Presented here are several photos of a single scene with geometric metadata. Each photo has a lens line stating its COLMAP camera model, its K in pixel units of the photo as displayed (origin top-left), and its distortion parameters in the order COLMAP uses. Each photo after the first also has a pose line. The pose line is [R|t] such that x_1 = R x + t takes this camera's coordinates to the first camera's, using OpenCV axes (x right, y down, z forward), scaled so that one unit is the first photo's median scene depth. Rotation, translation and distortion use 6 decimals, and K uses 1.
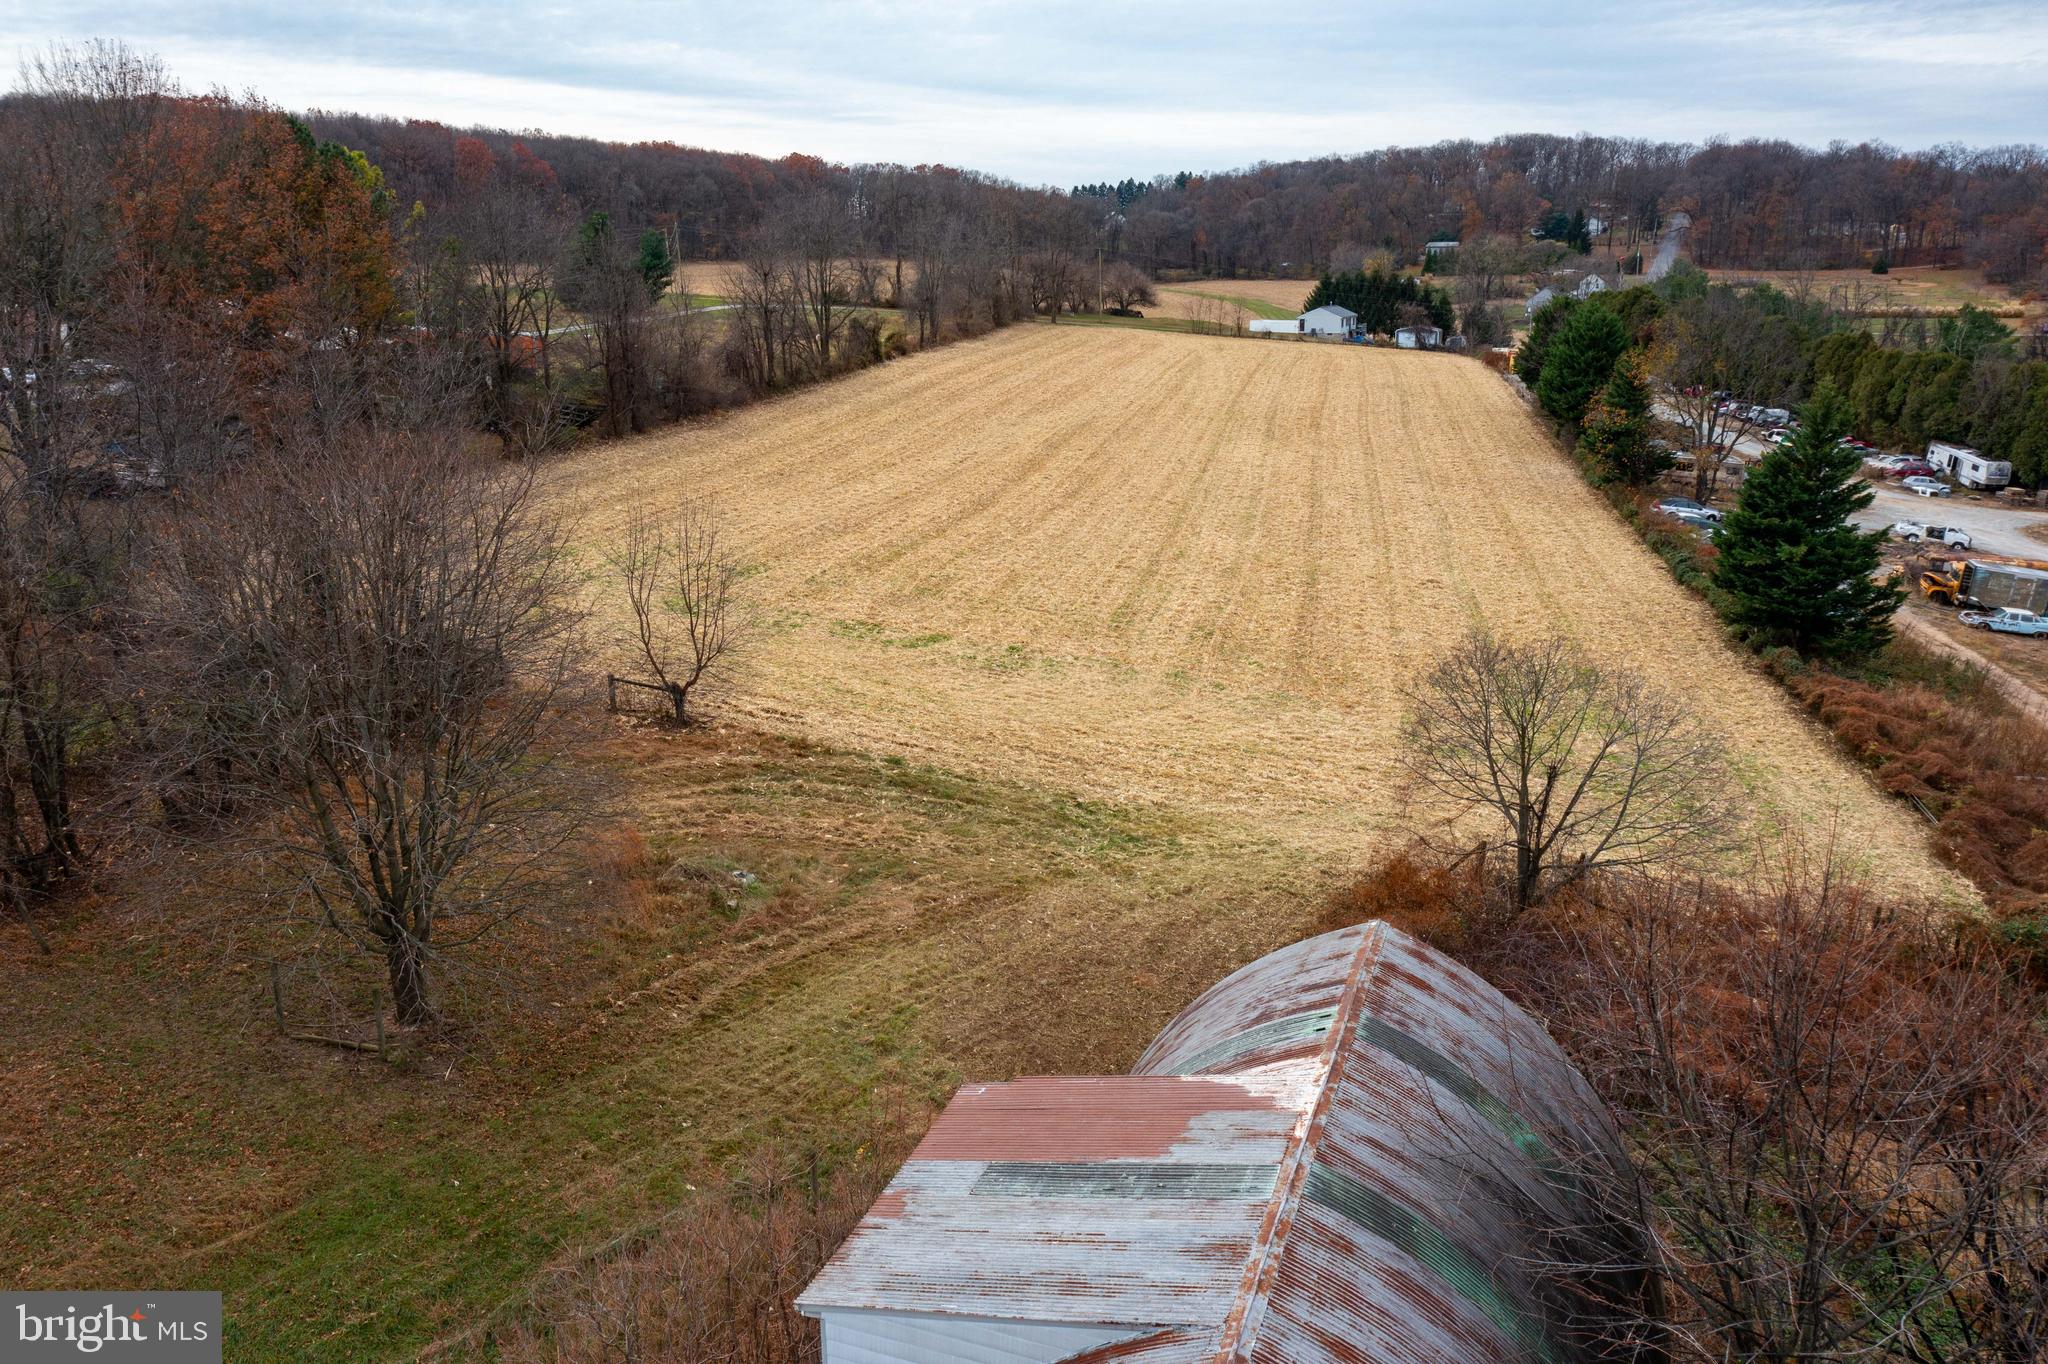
lens RADIAL K [[1596.9, 0, 1024.0], [0, 1596.9, 682.0], [0, 0, 1]] dist [-0.026136, -0.001127]
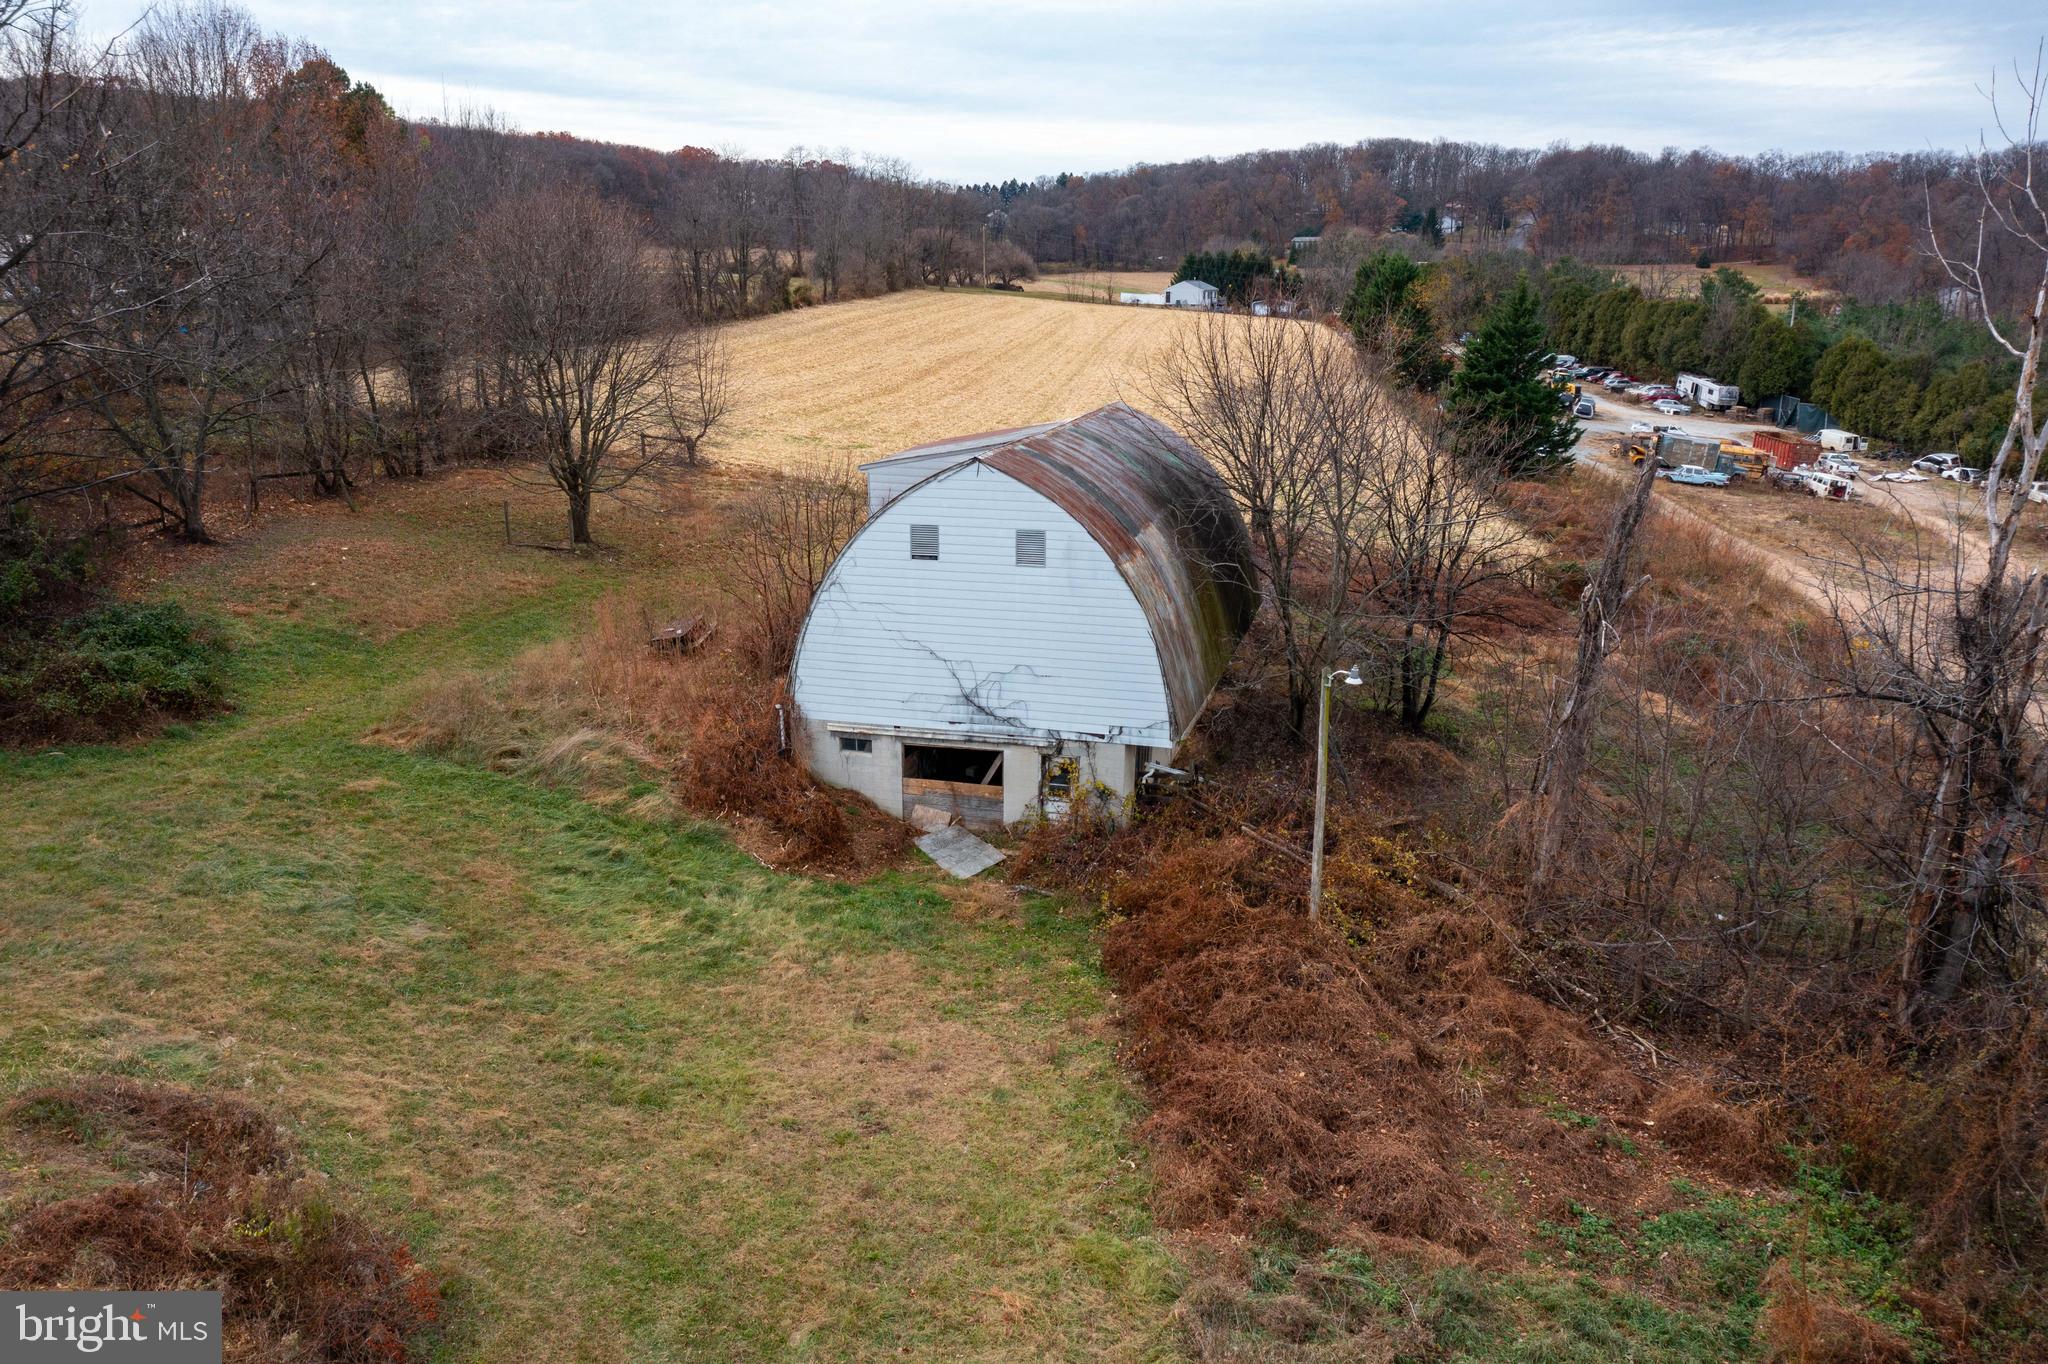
lens RADIAL K [[1596.9, 0, 1024.0], [0, 1596.9, 682.0], [0, 0, 1]] dist [-0.026136, -0.001127]
pose [[0.997508, -0.008415, 0.070048, -0.004317], [0.008703, 0.999955, -0.003804, 0.050728], [-0.070013, 0.004405, 0.997536, -0.100683]]
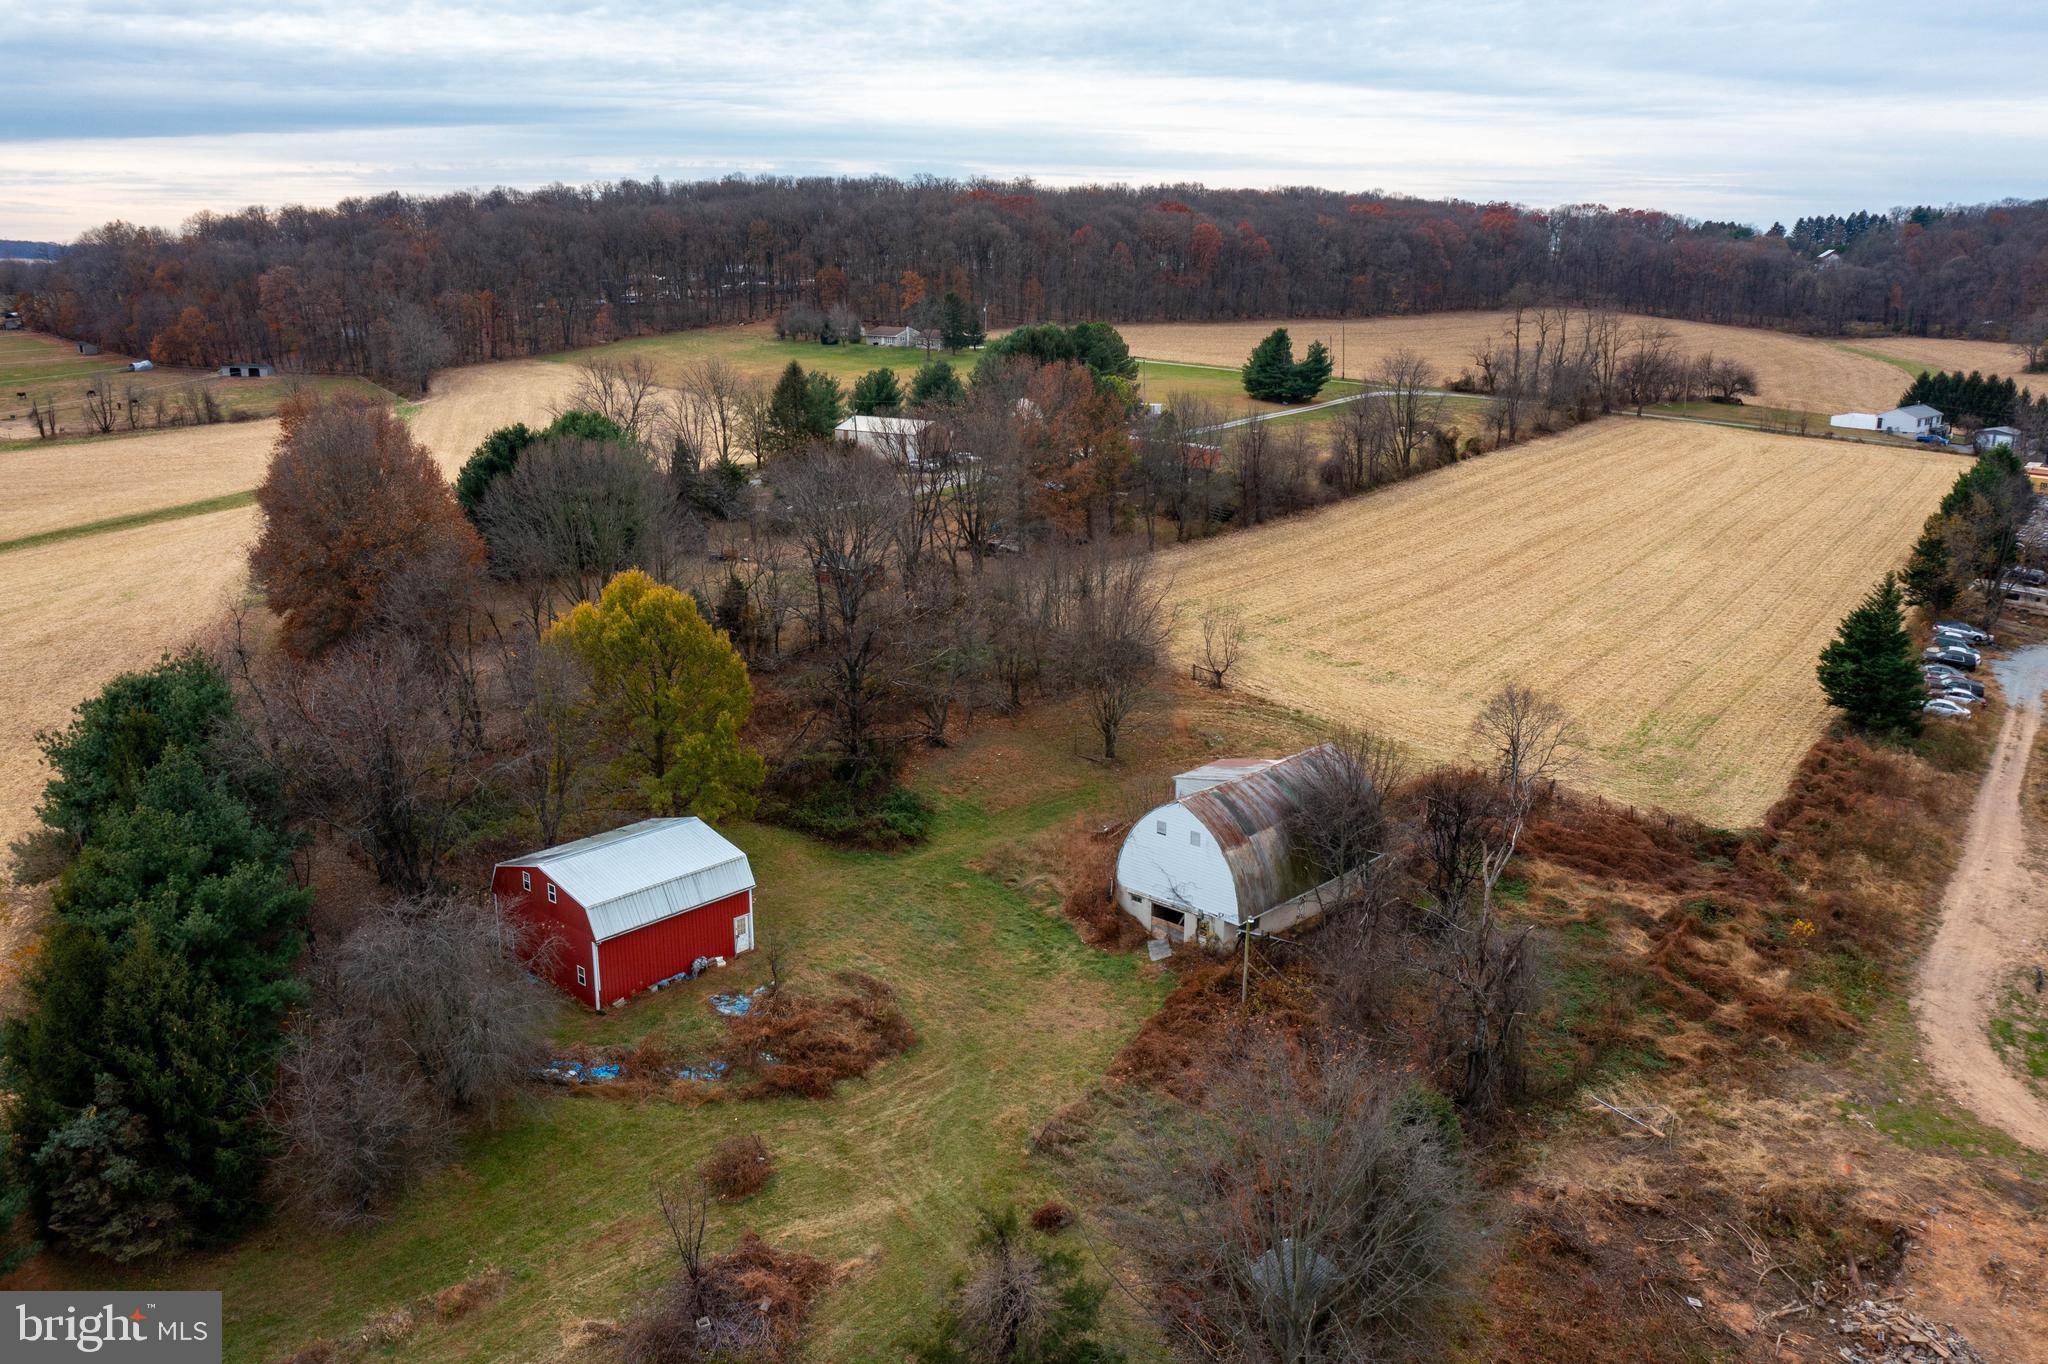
lens RADIAL K [[1596.9, 0, 1024.0], [0, 1596.9, 682.0], [0, 0, 1]] dist [-0.026136, -0.001127]
pose [[0.906105, 0.110697, -0.408313, 0.116425], [-0.109948, 0.993613, 0.025388, -0.002501], [0.408515, 0.021889, 0.912489, -0.309314]]
